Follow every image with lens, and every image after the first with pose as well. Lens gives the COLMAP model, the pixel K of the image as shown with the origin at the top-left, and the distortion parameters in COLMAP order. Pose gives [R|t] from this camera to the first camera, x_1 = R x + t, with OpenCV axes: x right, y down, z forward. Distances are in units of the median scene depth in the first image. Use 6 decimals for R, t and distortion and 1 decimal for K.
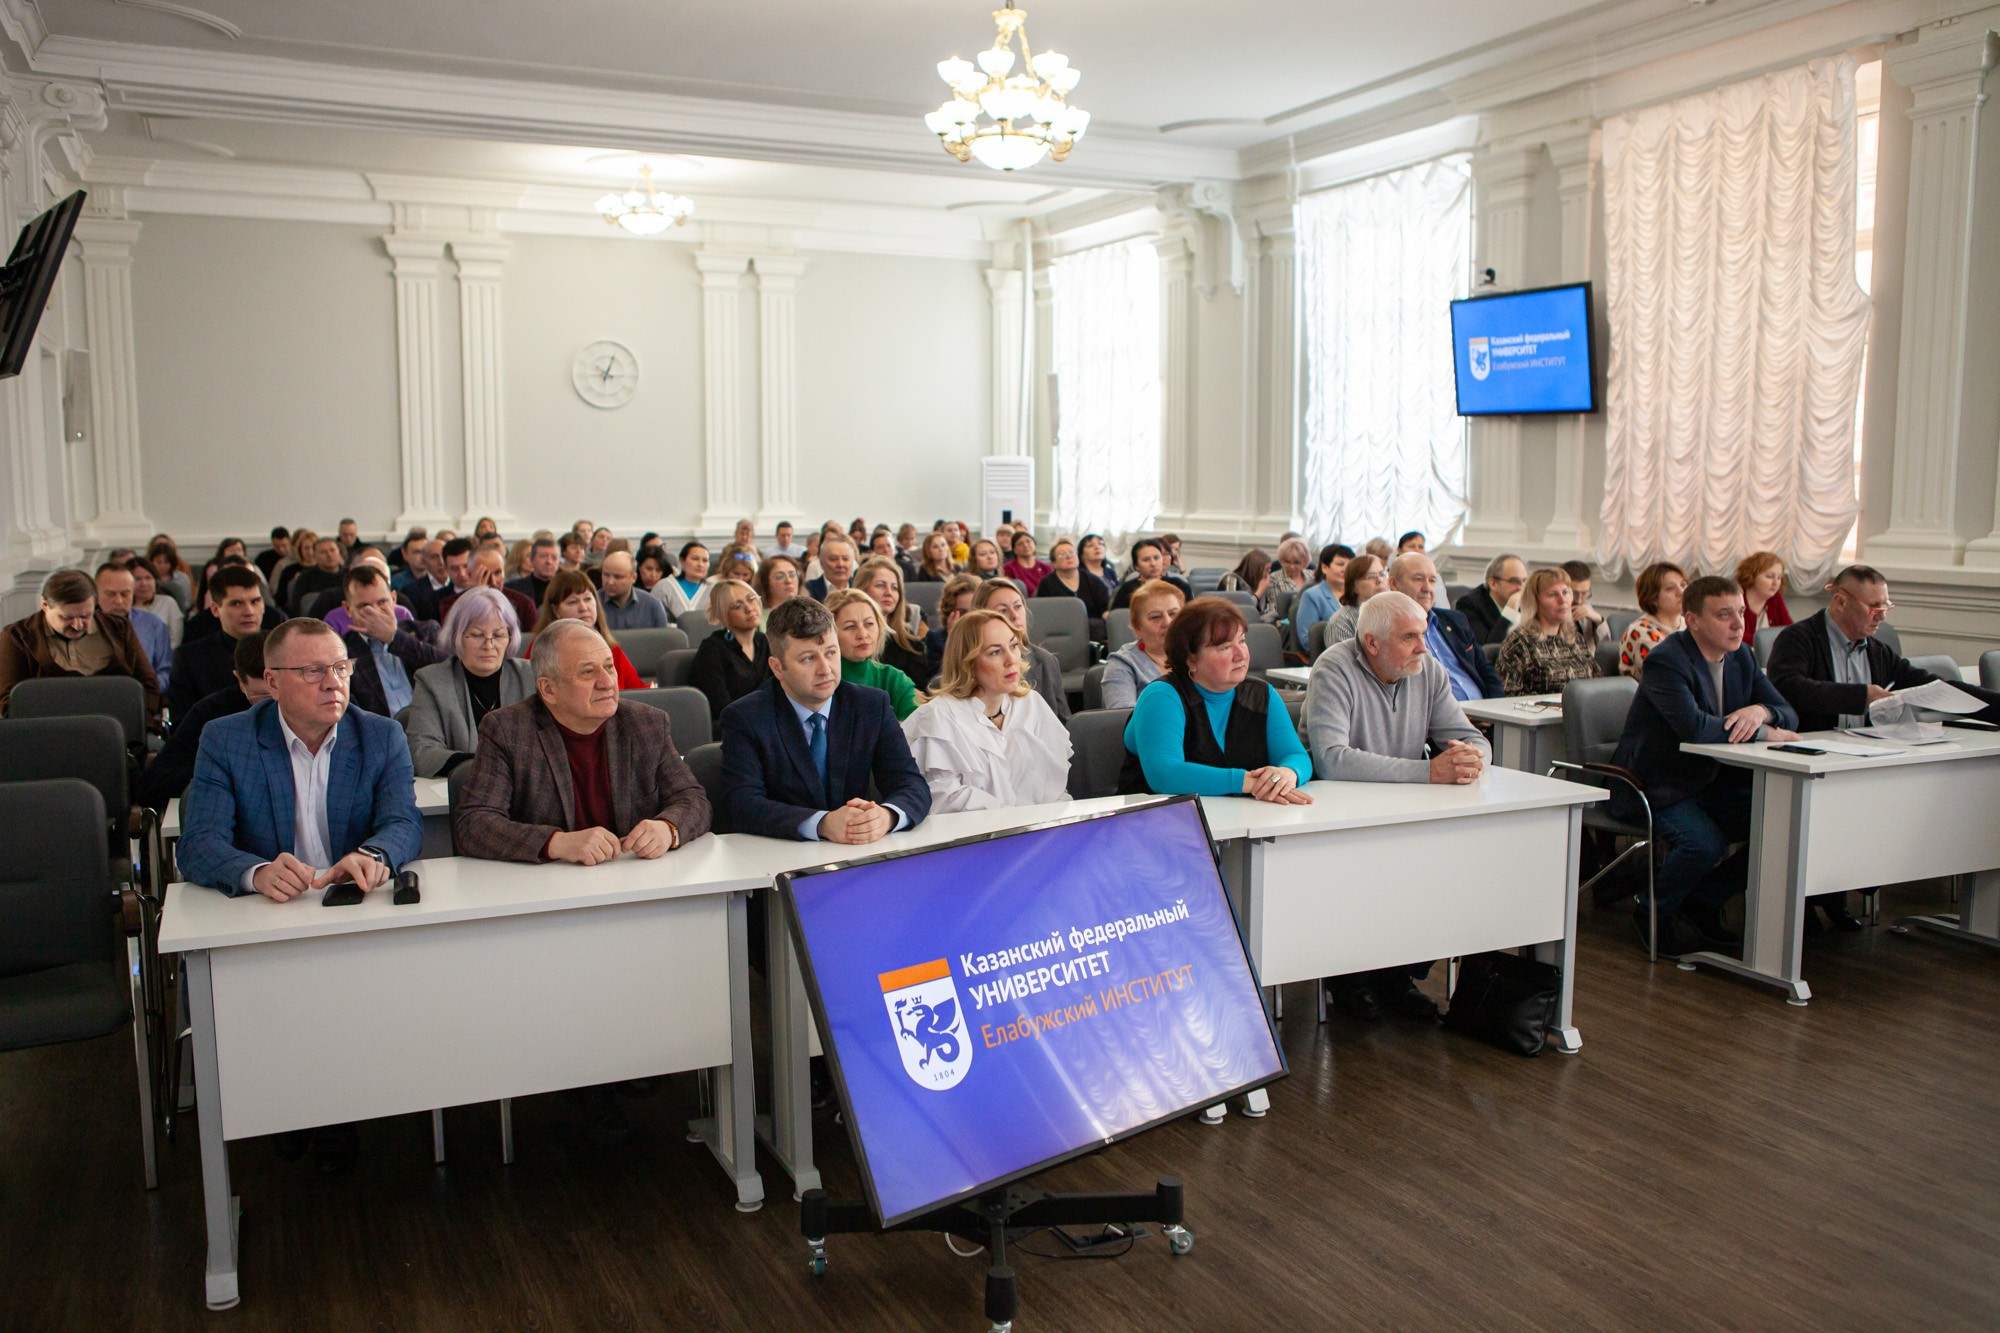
lens RADIAL K [[1696.7, 0, 1000.0], [0, 1696.7, 666.5], [0, 0, 1]] dist [-0.009572, -0.009592]
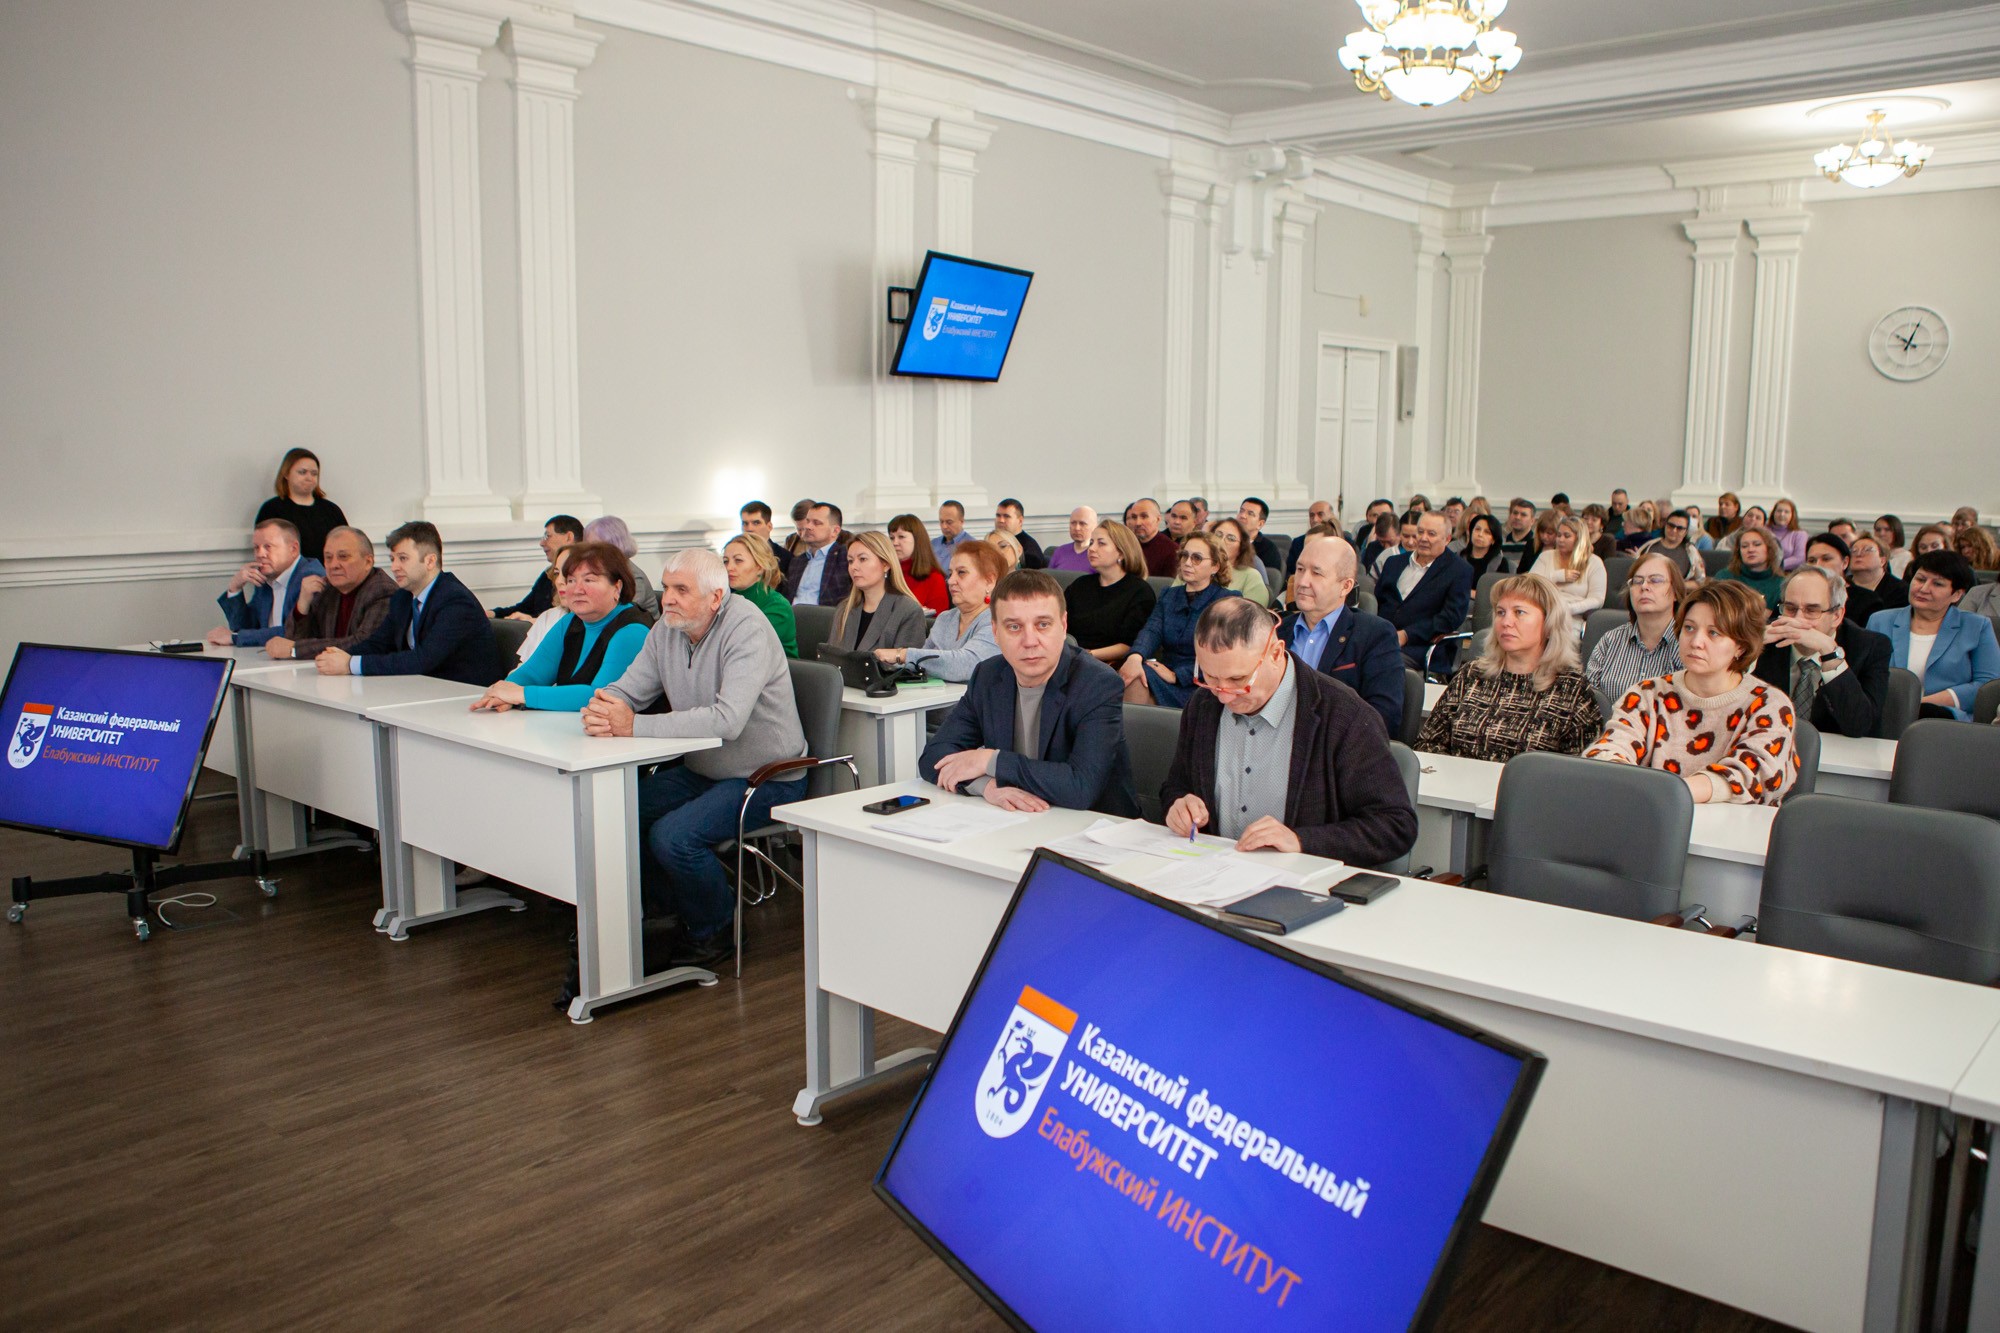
lens RADIAL K [[1535.2, 0, 1000.0], [0, 1535.2, 666.5], [0, 0, 1]] dist [-0.051436, -0.004540]
pose [[0.393942, 0.134692, -0.909213, 0.354971], [-0.111501, 0.988902, 0.098187, -0.026426], [0.912347, 0.062699, 0.404588, 0.251186]]
